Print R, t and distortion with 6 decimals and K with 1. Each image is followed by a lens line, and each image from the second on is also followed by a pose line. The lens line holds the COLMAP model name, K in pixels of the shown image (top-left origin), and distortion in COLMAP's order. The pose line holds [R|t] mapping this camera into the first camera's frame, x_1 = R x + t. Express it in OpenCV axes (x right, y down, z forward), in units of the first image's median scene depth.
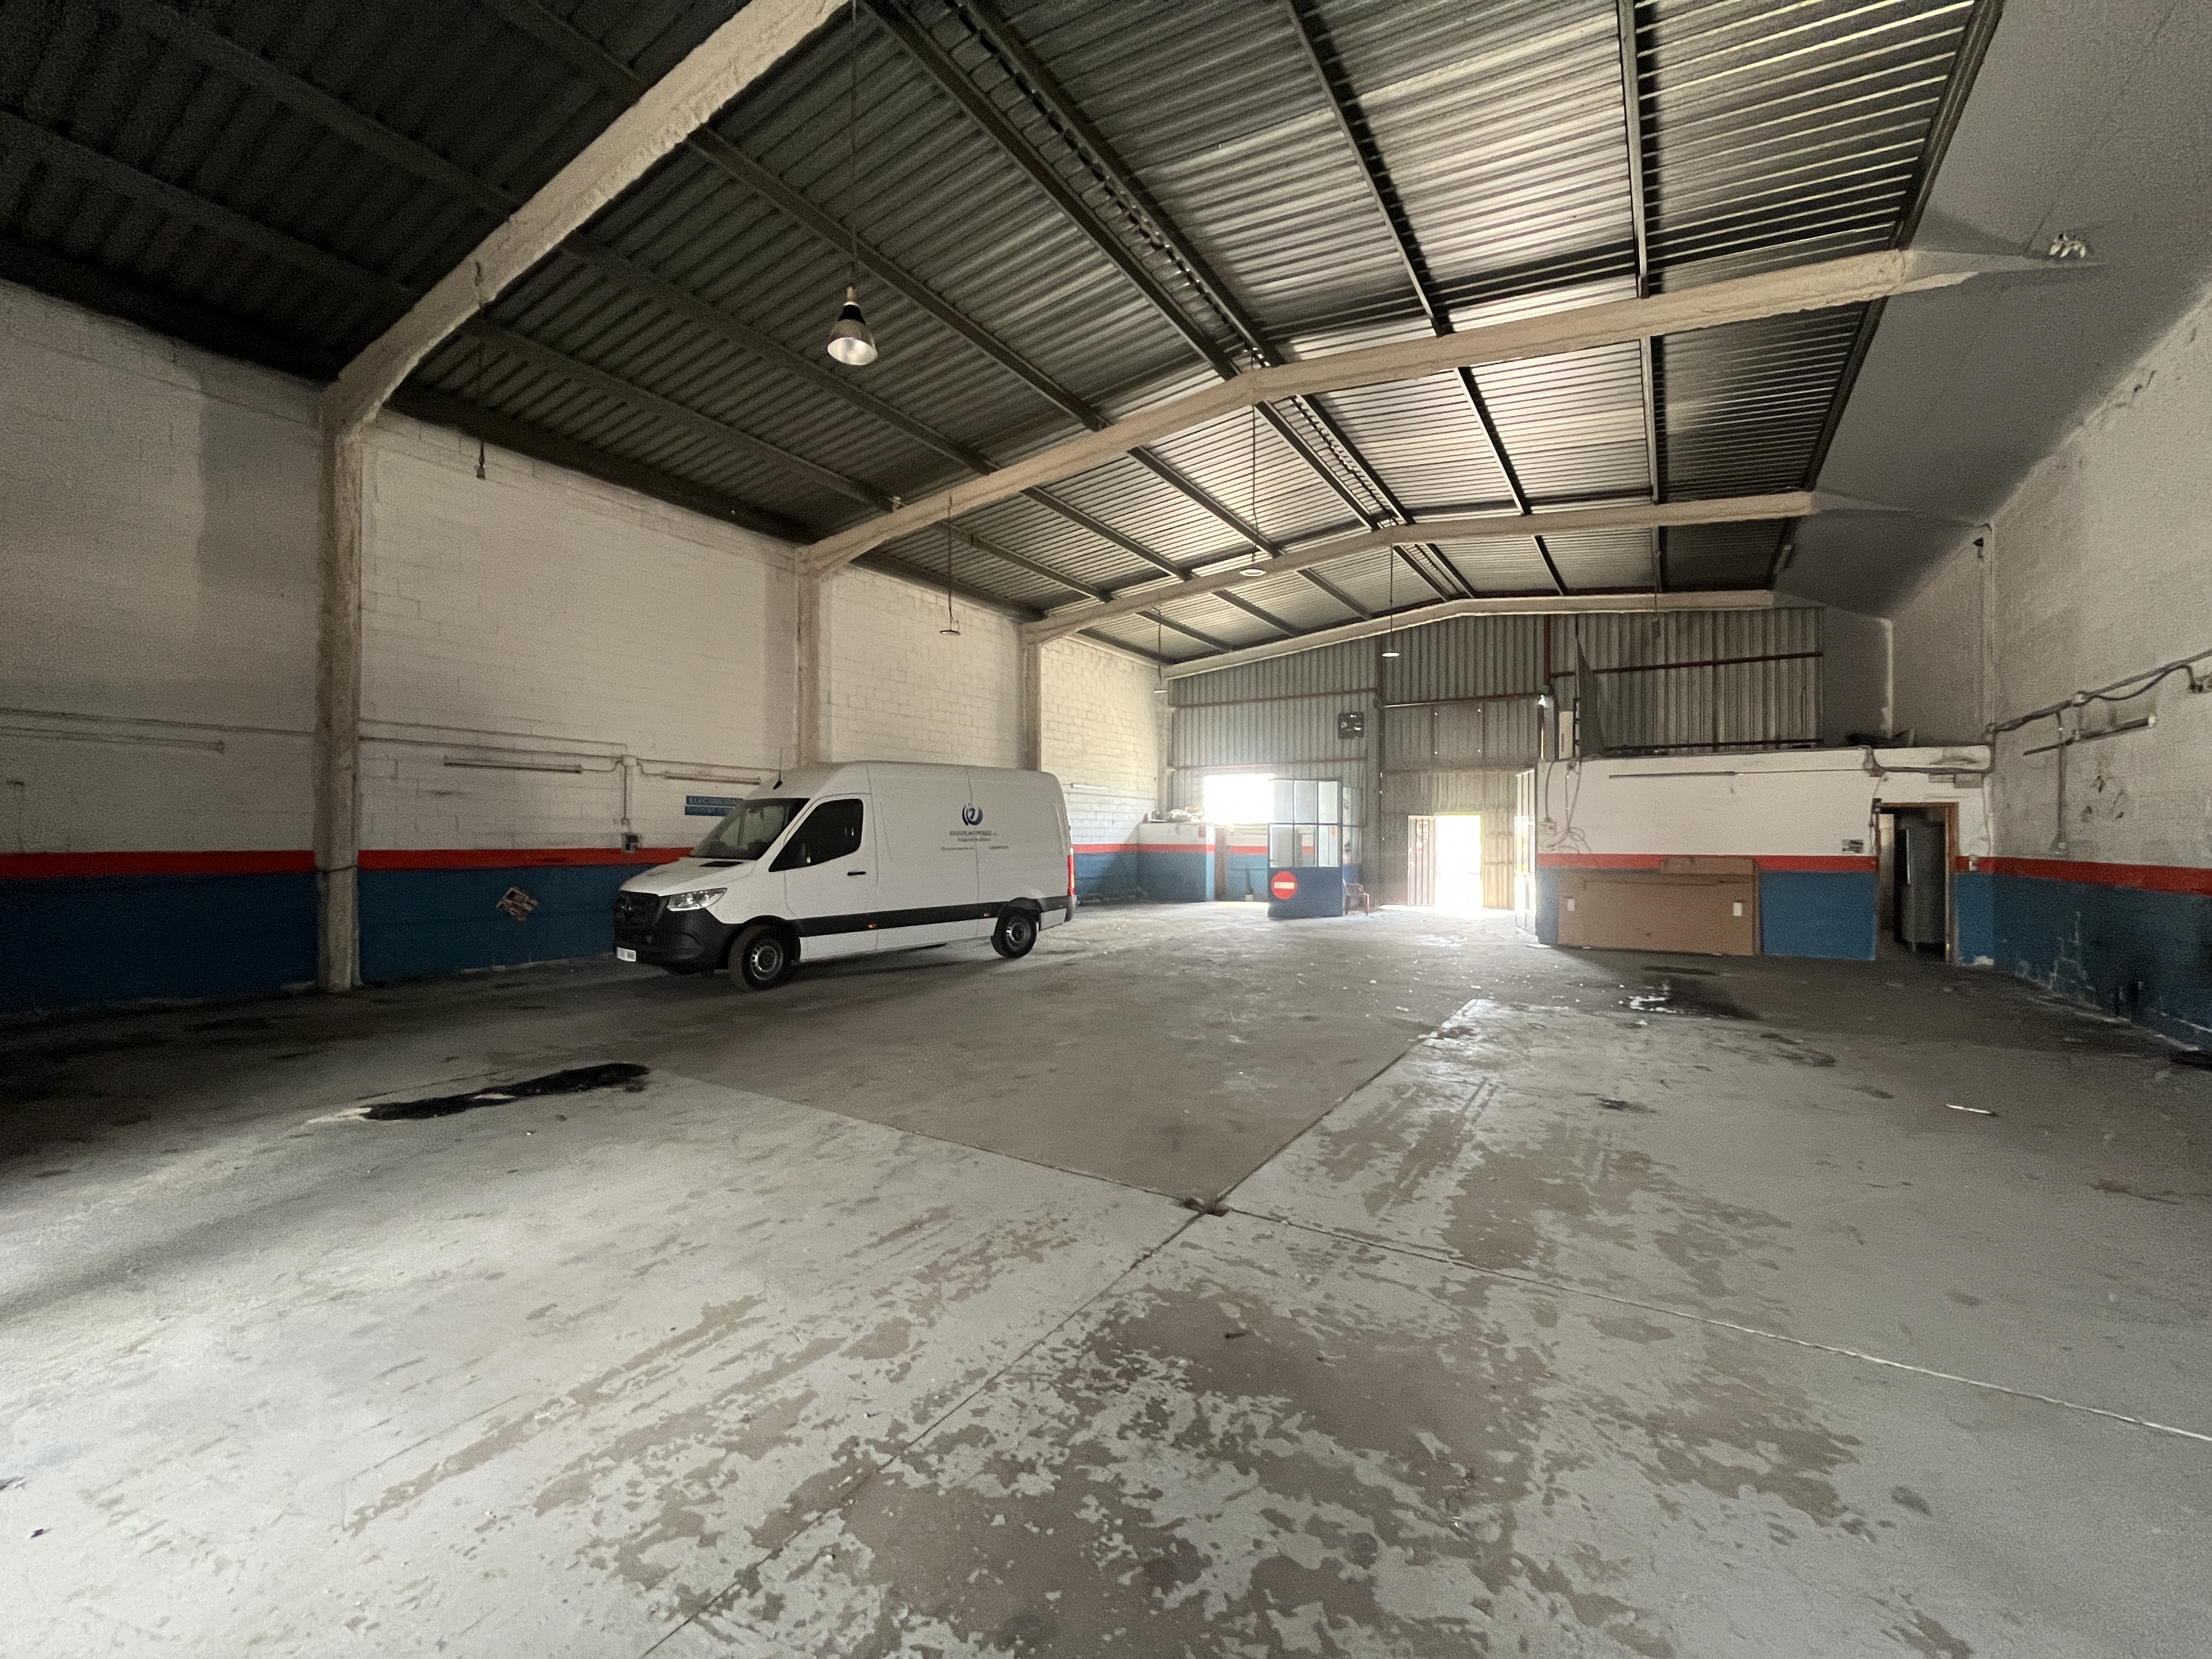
lens RADIAL K [[896.7, 0, 1101.6], [0, 896.7, 834.1], [0, 0, 1]] dist [-0.002716, -0.000119]
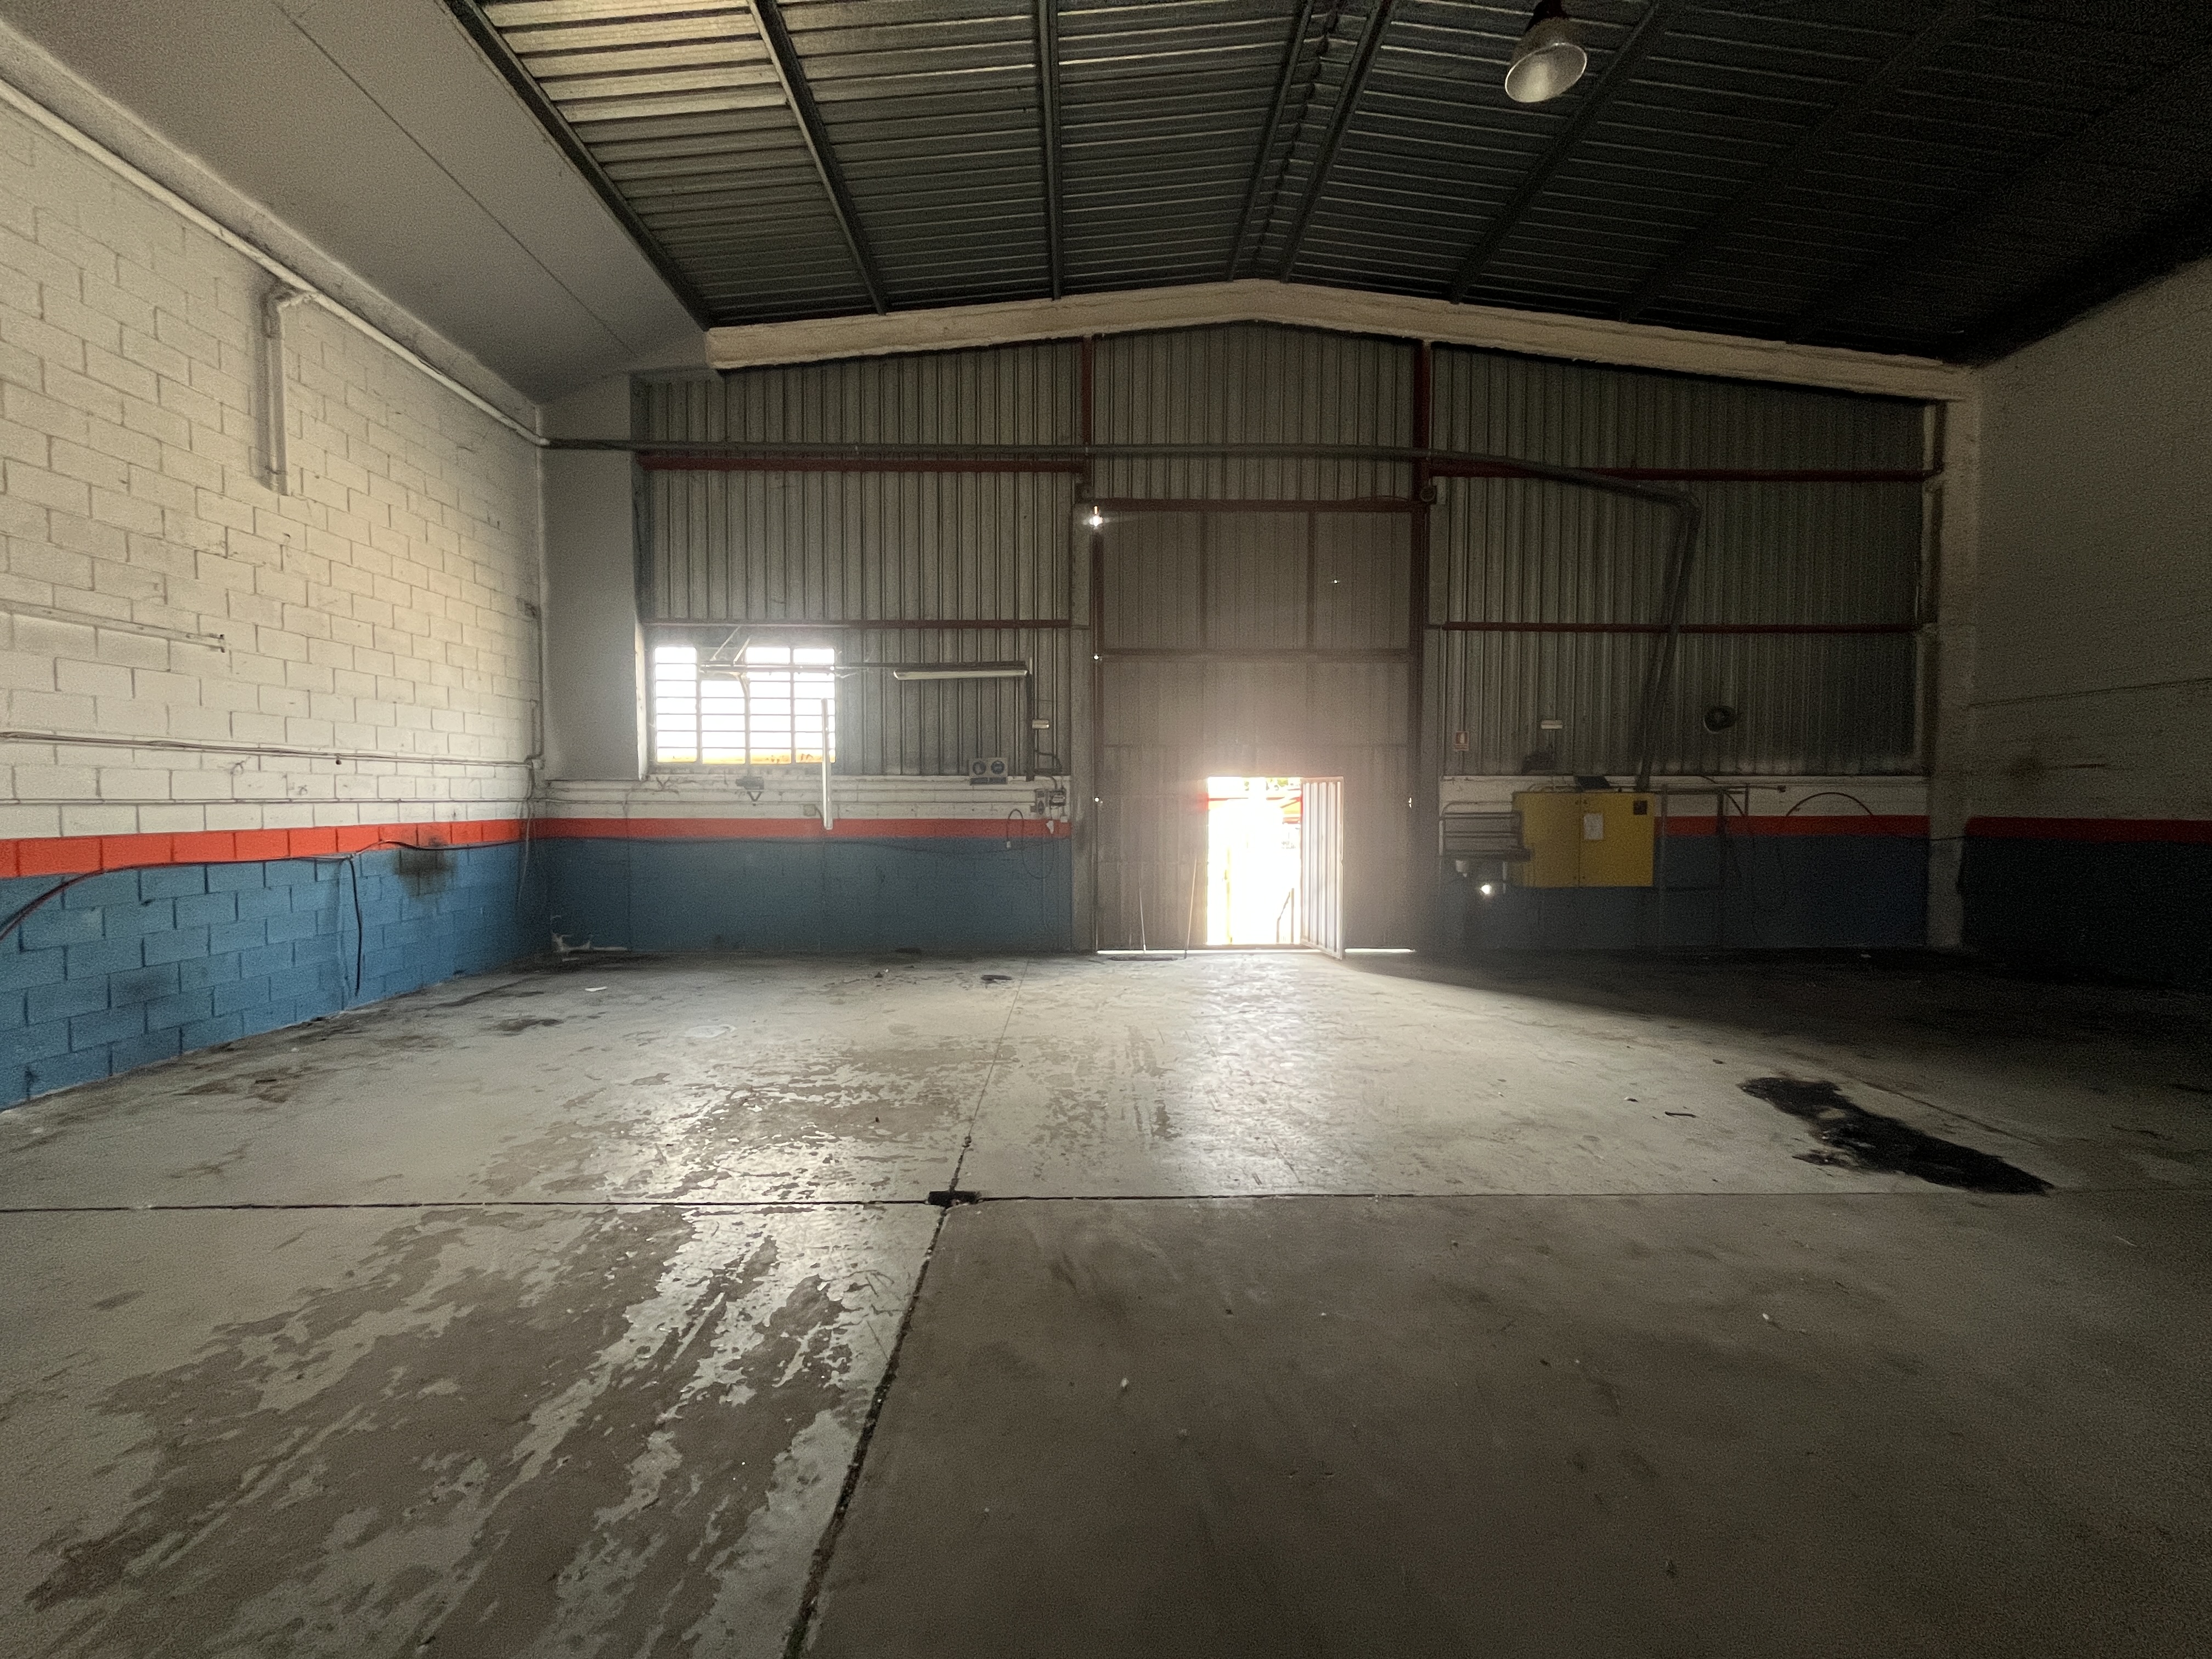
lens RADIAL K [[896.7, 0, 1098.3], [0, 896.7, 829.7], [0, 0, 1]] dist [-0.002716, -0.000119]
pose [[-0.832998, 0.016266, -0.553037, 0.142768], [0.000520, 0.999590, 0.028617, 0.001976], [0.553276, 0.023550, -0.832665, 0.529542]]
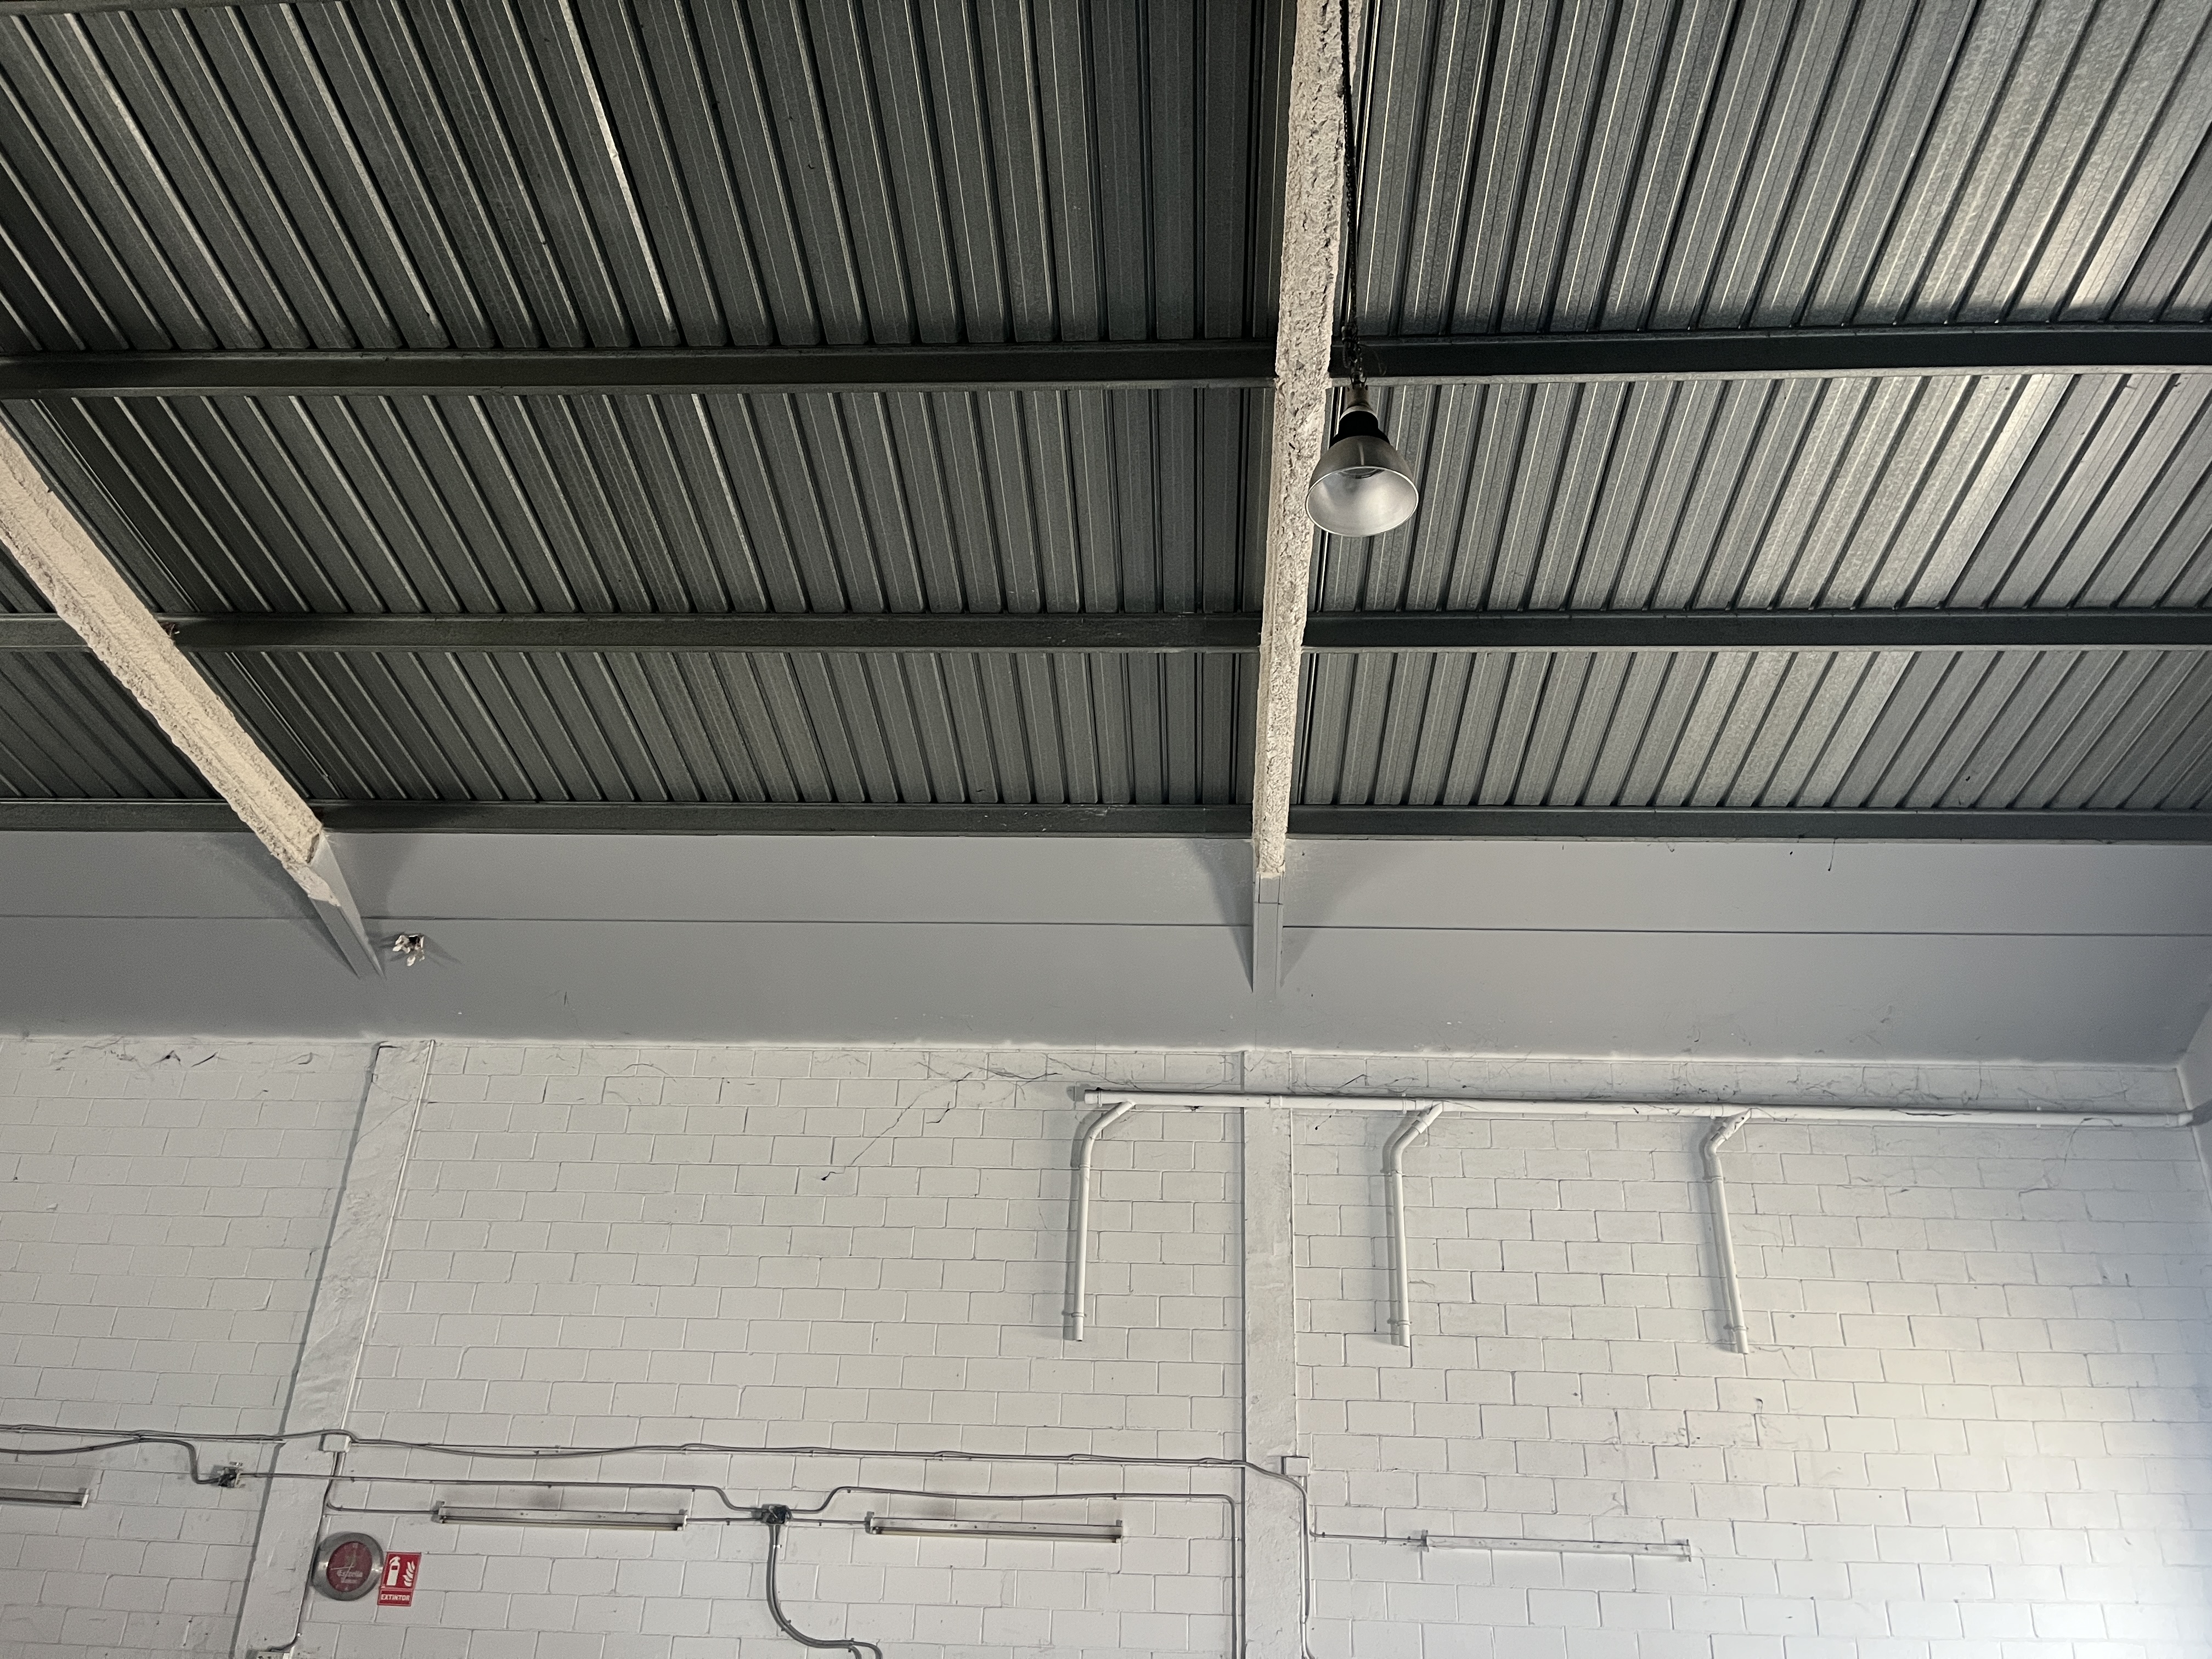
lens RADIAL K [[1668.2, 0, 1114.9], [0, 1668.2, 816.5], [0, 0, 1]] dist [0.047220, -0.055102]
pose [[-0.495999, 0.384793, 0.778408, -0.303312], [-0.040261, 0.885295, -0.463284, -0.009289], [-0.867389, -0.261128, -0.423614, 0.539315]]
